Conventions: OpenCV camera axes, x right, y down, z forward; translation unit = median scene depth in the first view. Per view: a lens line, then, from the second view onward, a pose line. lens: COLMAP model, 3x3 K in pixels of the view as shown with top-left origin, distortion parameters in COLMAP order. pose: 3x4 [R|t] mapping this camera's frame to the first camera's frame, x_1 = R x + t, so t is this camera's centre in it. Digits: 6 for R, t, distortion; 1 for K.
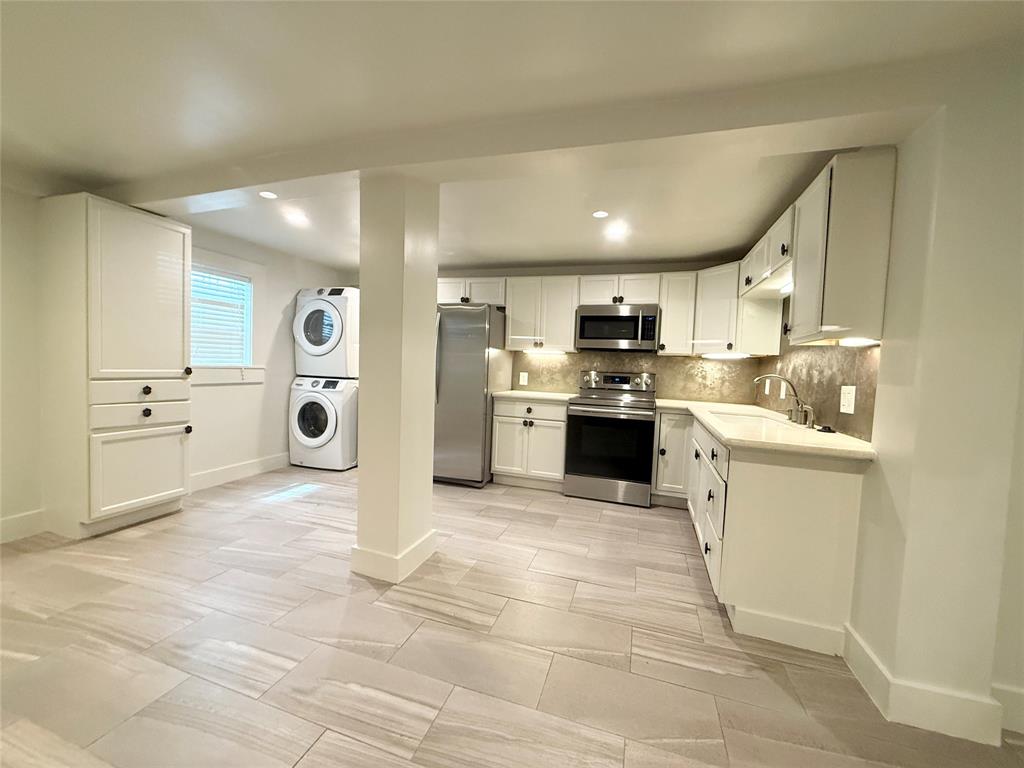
lens RADIAL K [[408.4, 0, 510.6], [0, 408.4, 384.5], [0, 0, 1]] dist [0.001027, -0.000396]
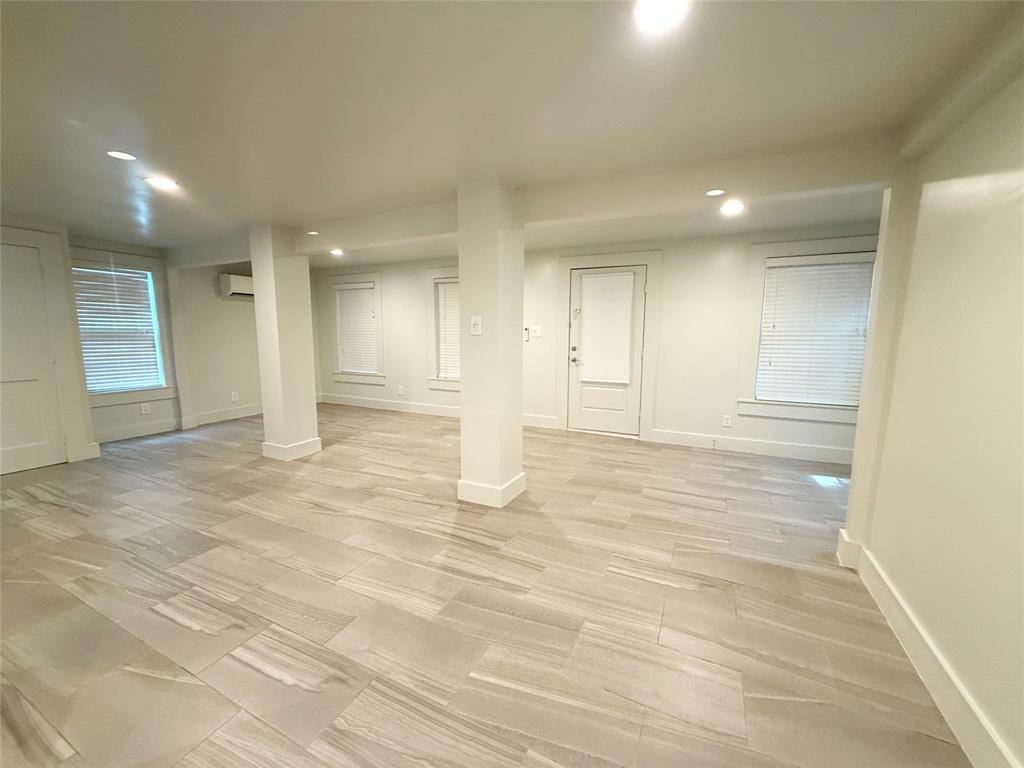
lens RADIAL K [[408.4, 0, 510.6], [0, 408.4, 384.5], [0, 0, 1]] dist [0.001027, -0.000396]
pose [[-0.988872, -0.063791, 0.134395, -0.525285], [-0.038616, 0.982501, 0.182213, -0.076525], [-0.143667, 0.174995, -0.974031, 0.714345]]
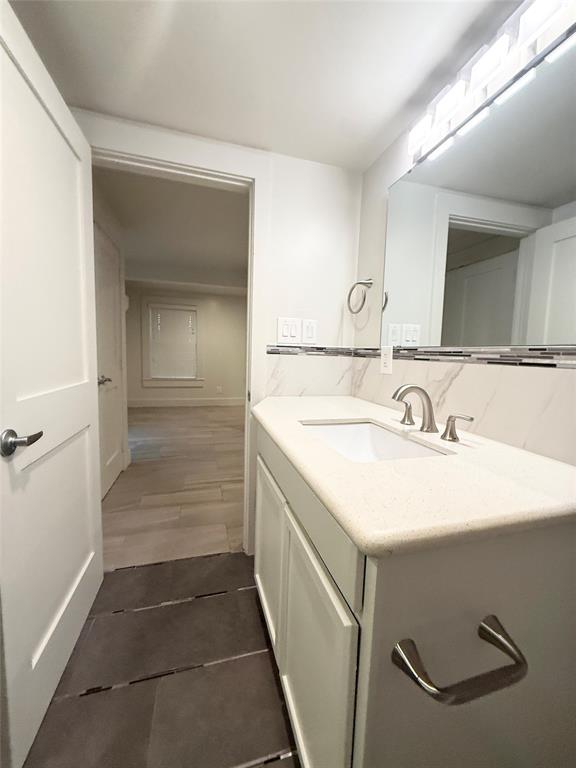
lens RADIAL K [[306.3, 0, 289.6], [0, 306.3, 381.2], [0, 0, 1]] dist [0.001027, -0.000396]
pose [[-0.818851, -0.014141, -0.573832, 0.778034], [-0.091505, 0.990128, 0.106176, 0.009719], [0.566666, 0.139450, -0.812061, 0.722658]]
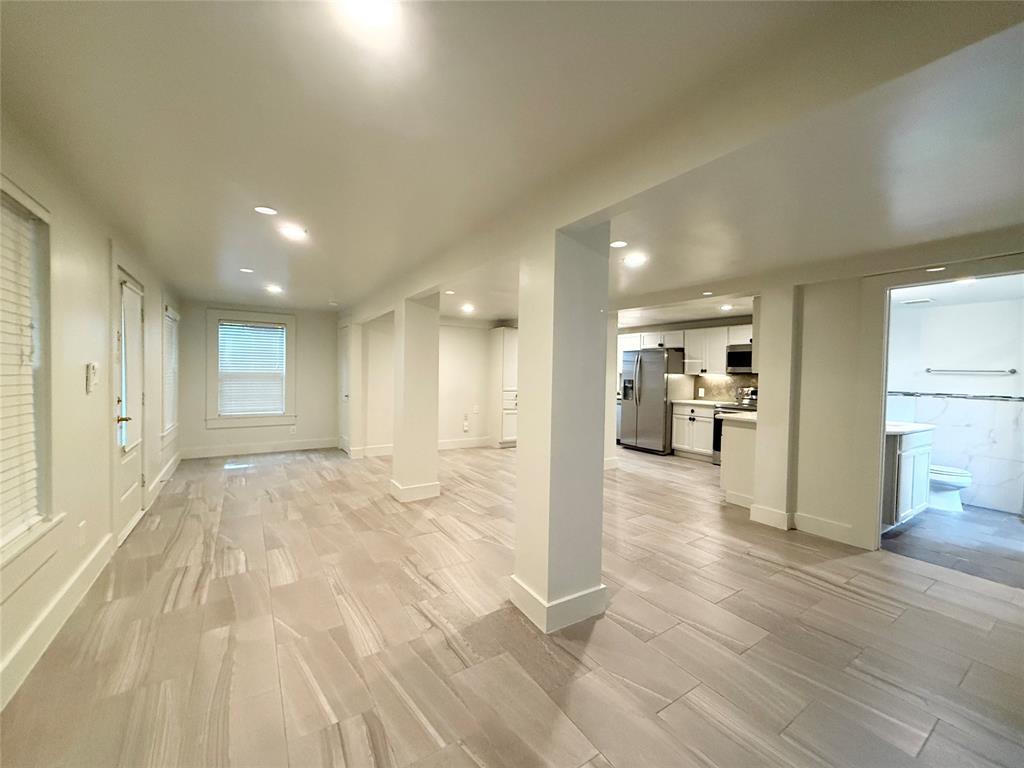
lens RADIAL K [[408.4, 0, 510.6], [0, 408.4, 384.5], [0, 0, 1]] dist [0.001027, -0.000396]
pose [[0.777183, -0.010141, -0.629194, 0.510430], [-0.016346, 0.999207, -0.036296, 0.027101], [0.629063, 0.038493, 0.776401, -0.750202]]
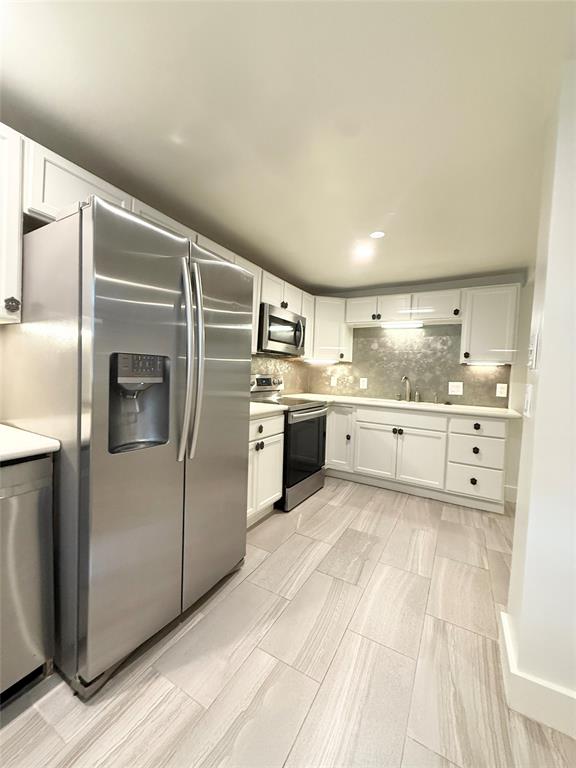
lens RADIAL K [[306.3, 0, 289.6], [0, 306.3, 381.2], [0, 0, 1]] dist [0.001027, -0.000396]
pose [[0.201146, -0.062826, 0.977545, -0.498871], [0.016049, 0.998019, 0.060839, -0.061128], [-0.979430, 0.003451, 0.201756, 0.818695]]
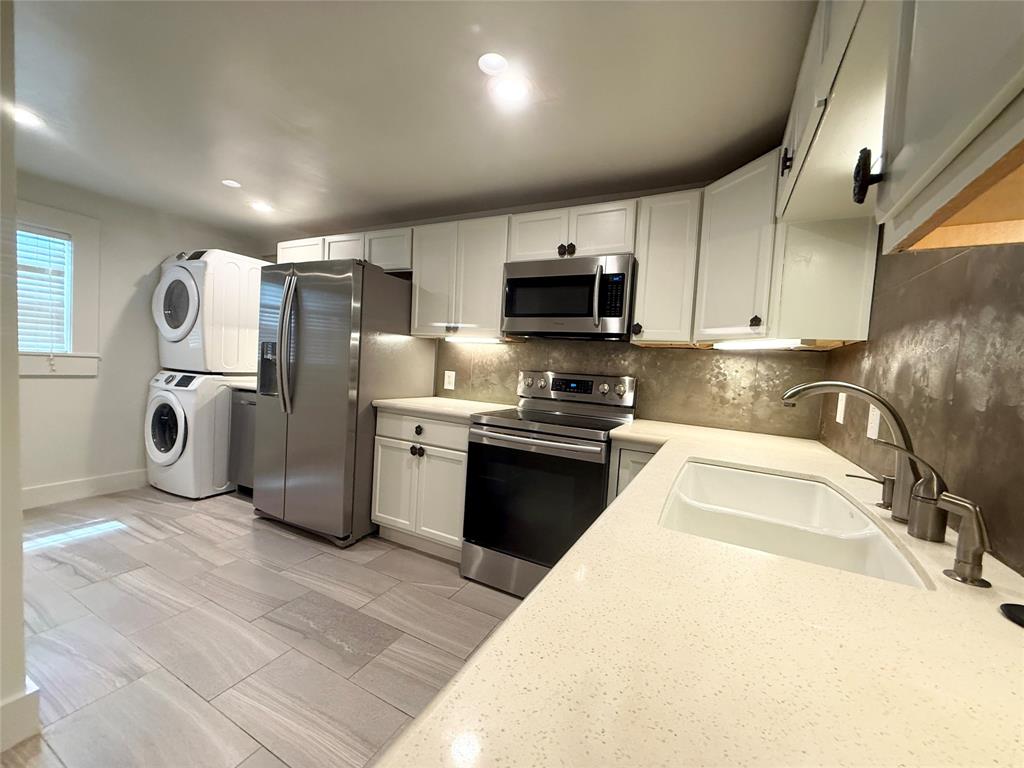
lens RADIAL K [[408.4, 0, 510.6], [0, 408.4, 384.5], [0, 0, 1]] dist [0.001027, -0.000396]
pose [[0.986748, 0.027704, -0.159876, 0.278450], [-0.028966, 0.999565, -0.005572, -0.007299], [0.159652, 0.010129, 0.987121, 0.400262]]
